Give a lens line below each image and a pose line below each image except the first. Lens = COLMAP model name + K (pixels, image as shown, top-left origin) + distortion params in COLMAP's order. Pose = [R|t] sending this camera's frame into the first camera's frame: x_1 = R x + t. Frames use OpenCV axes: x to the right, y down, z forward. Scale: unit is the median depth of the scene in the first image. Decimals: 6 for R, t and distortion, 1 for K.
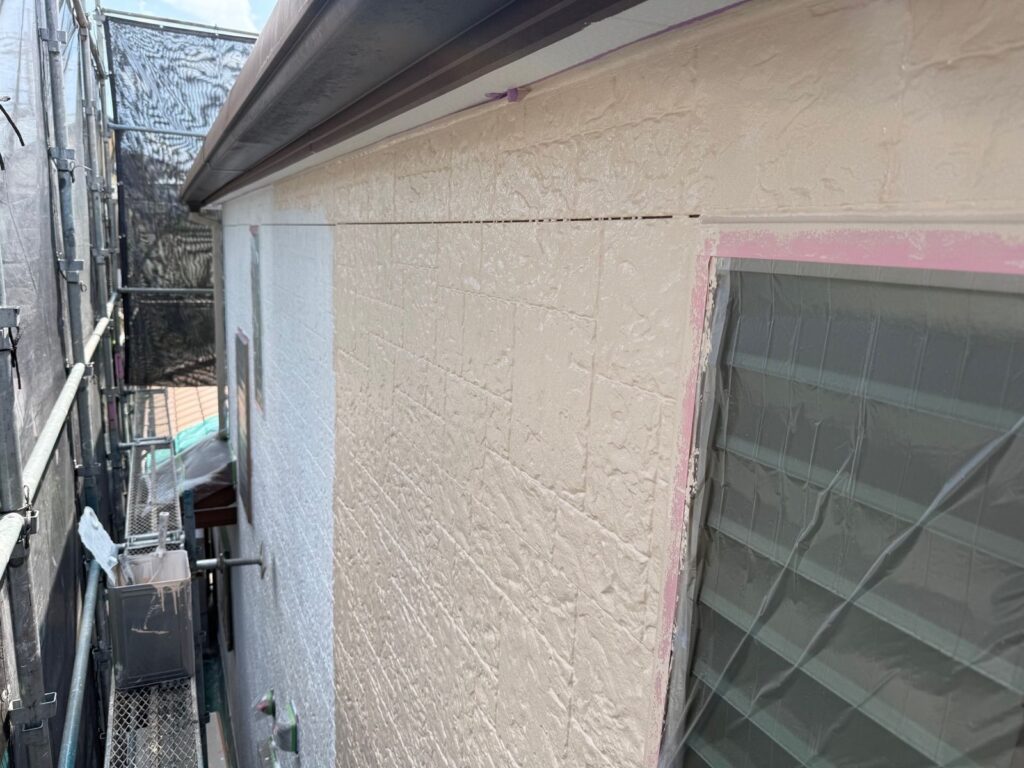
lens RADIAL K [[737.3, 0, 497.9], [0, 737.3, 386.9], [0, 0, 1]] dist [0.049384, -0.089716]
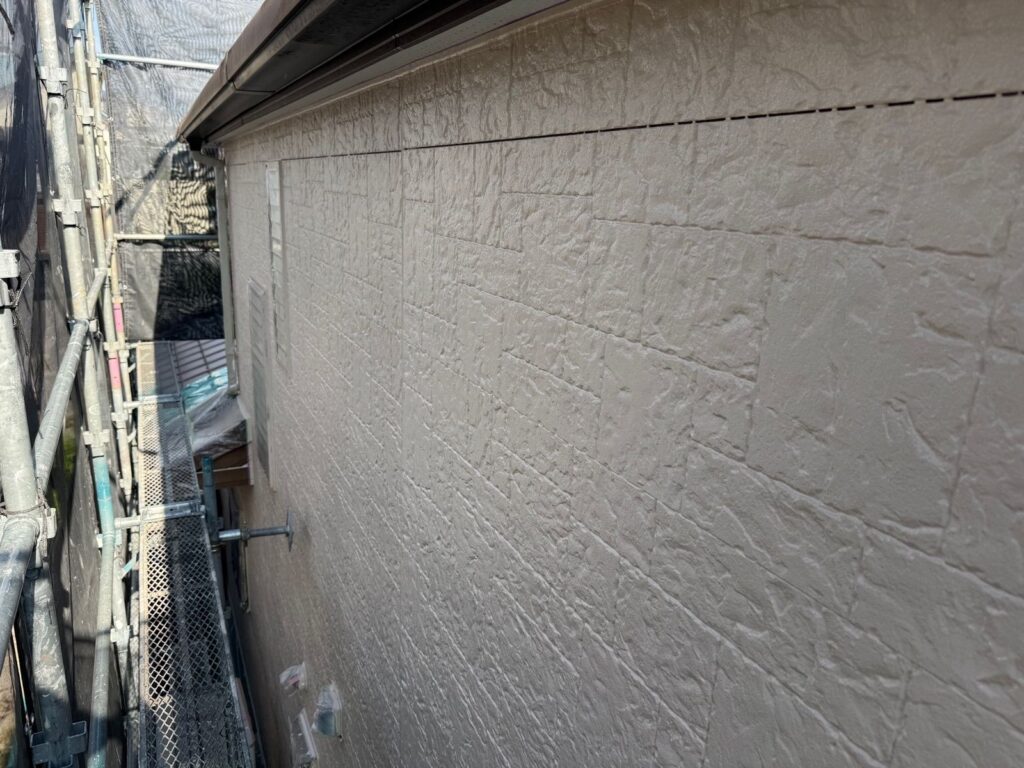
lens RADIAL K [[718.0, 0, 515.3], [0, 718.0, 383.5], [0, 0, 1]] dist [0.053081, -0.075778]
pose [[0.999160, -0.010233, 0.039674, -0.170861], [0.007506, 0.997638, 0.068281, -0.018746], [-0.040279, -0.067926, 0.996877, 0.232757]]
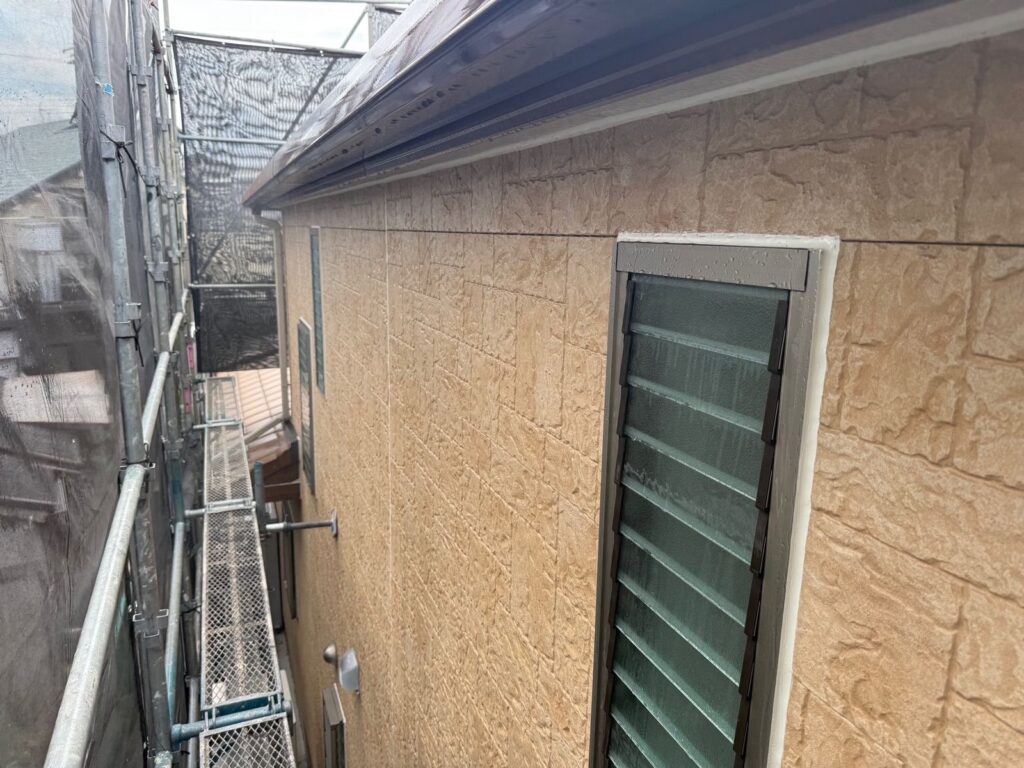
lens RADIAL K [[733.2, 0, 515.8], [0, 733.2, 386.7], [0, 0, 1]] dist [0.049020, -0.068436]
pose [[0.998994, -0.013102, -0.042881, 0.054671], [0.013738, 0.999799, 0.014583, 0.026476], [0.042681, -0.015158, 0.998974, -0.252285]]
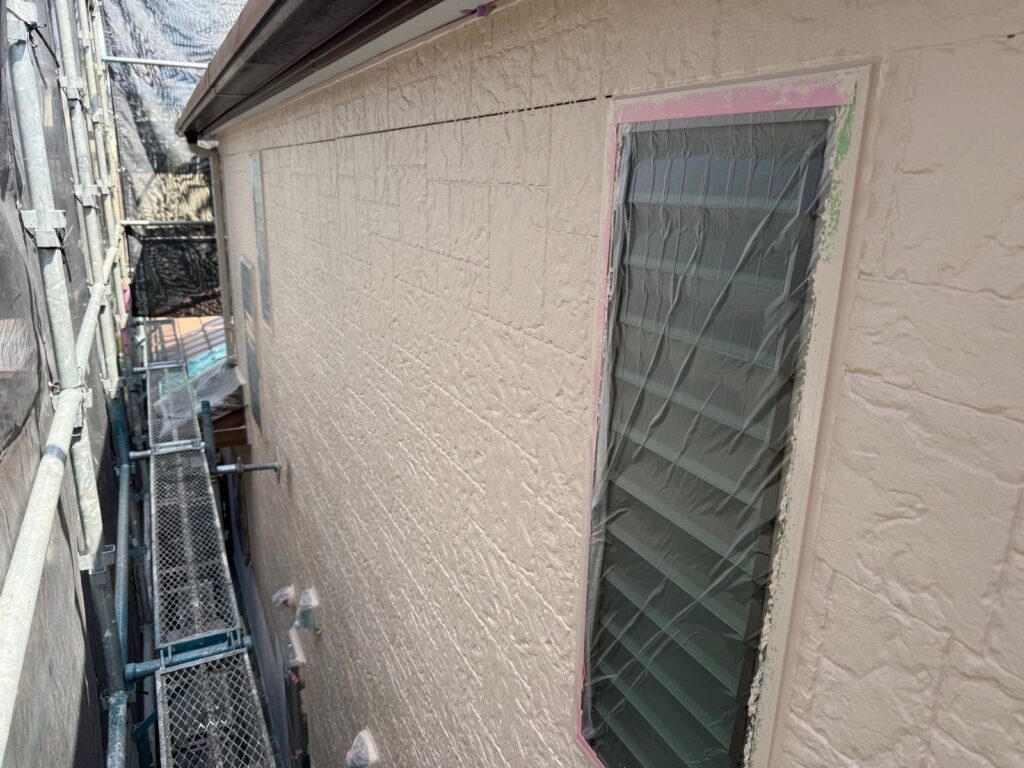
lens RADIAL K [[730.4, 0, 513.7], [0, 730.4, 397.3], [0, 0, 1]] dist [0.058836, -0.081135]
pose [[0.999507, -0.023655, 0.020624, 0.021177], [0.021588, 0.995218, 0.095260, 0.087863], [-0.022779, -0.094768, 0.995239, -0.188252]]
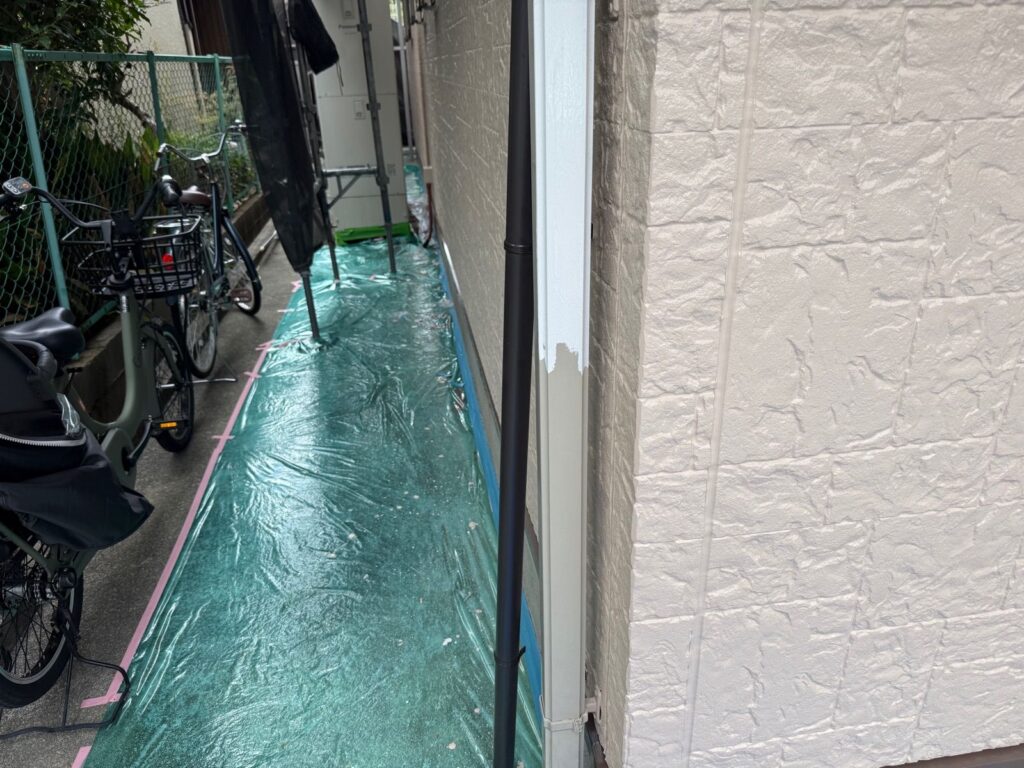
lens RADIAL K [[733.4, 0, 509.7], [0, 733.4, 392.4], [0, 0, 1]] dist [0.051209, -0.072774]
pose [[0.274393, -0.435548, 0.857325, -0.482003], [0.232590, 0.895133, 0.380313, 0.077816], [-0.933065, 0.095050, 0.346923, 0.734282]]
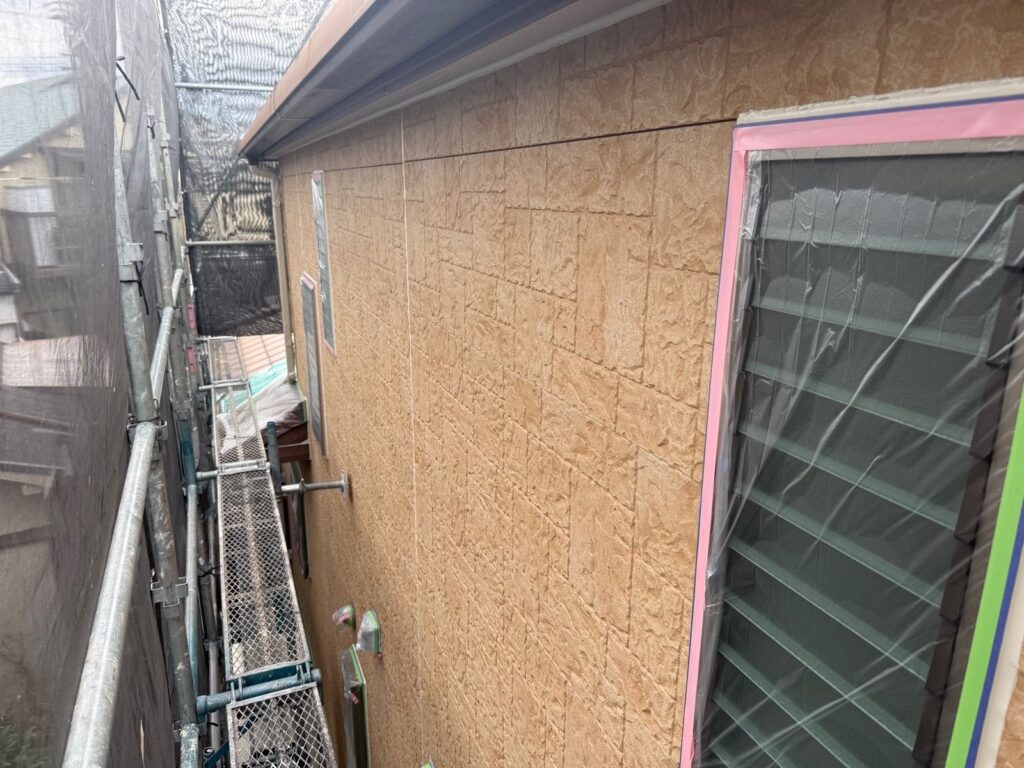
lens RADIAL K [[728.8, 0, 493.7], [0, 728.8, 400.2], [0, 0, 1]] dist [0.072371, -0.101464]
pose [[0.997214, -0.026365, -0.069776, -0.026152], [0.032380, 0.995723, 0.086525, 0.051114], [0.067196, -0.088543, 0.993803, -0.125268]]
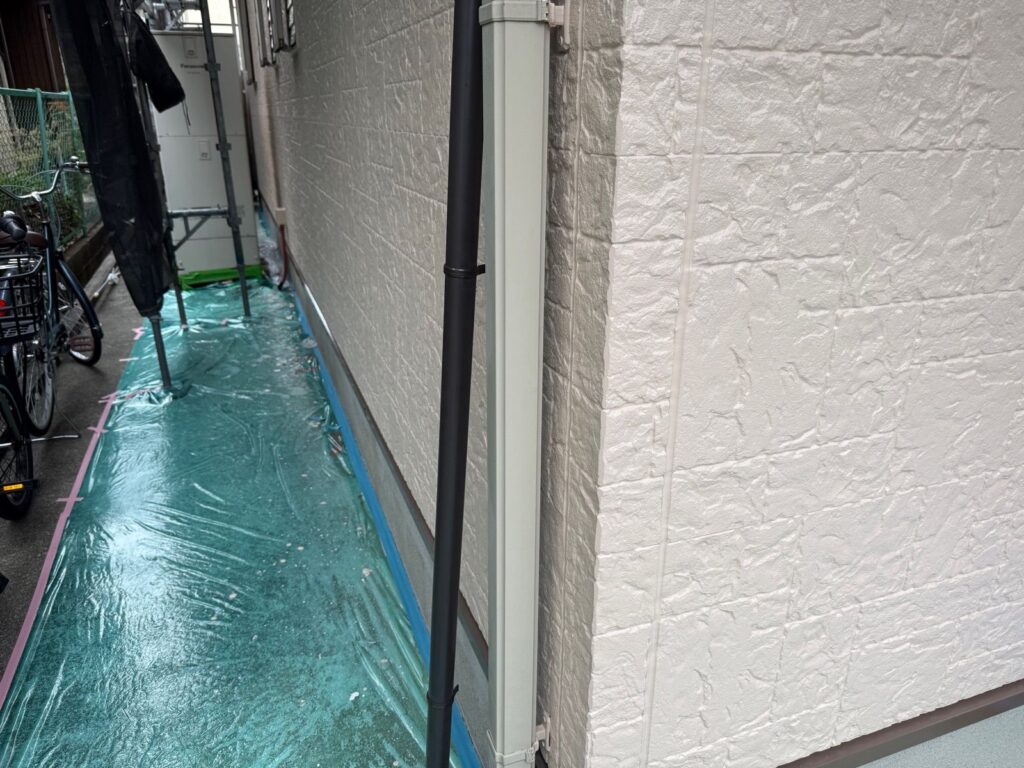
lens RADIAL K [[737.3, 0, 497.9], [0, 737.3, 386.9], [0, 0, 1]] dist [0.049384, -0.089716]
pose [[0.071168, -0.380653, 0.921975, -0.508641], [0.199654, 0.911050, 0.360731, 0.075710], [-0.977279, 0.158403, 0.140836, 0.825145]]
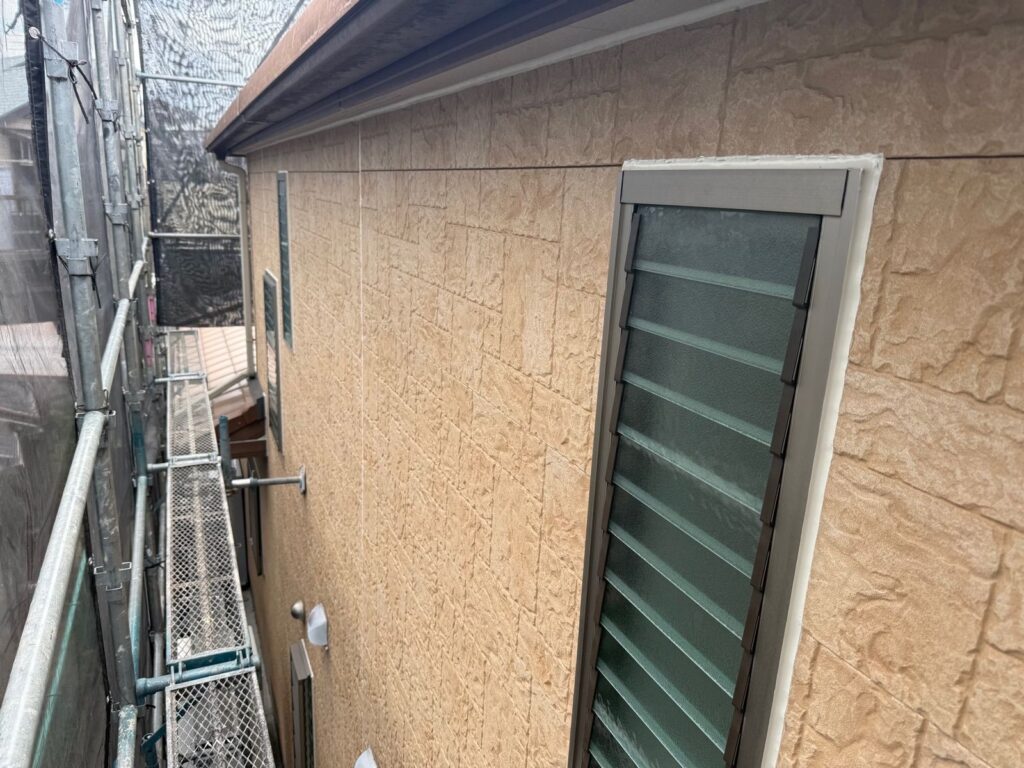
lens RADIAL K [[730.4, 0, 513.7], [0, 730.4, 397.3], [0, 0, 1]] dist [0.058836, -0.081135]
pose [[0.999968, 0.007970, -0.001176, 0.030132], [-0.007855, 0.996985, 0.077195, 0.048990], [0.001788, -0.077183, 0.997015, -0.208721]]
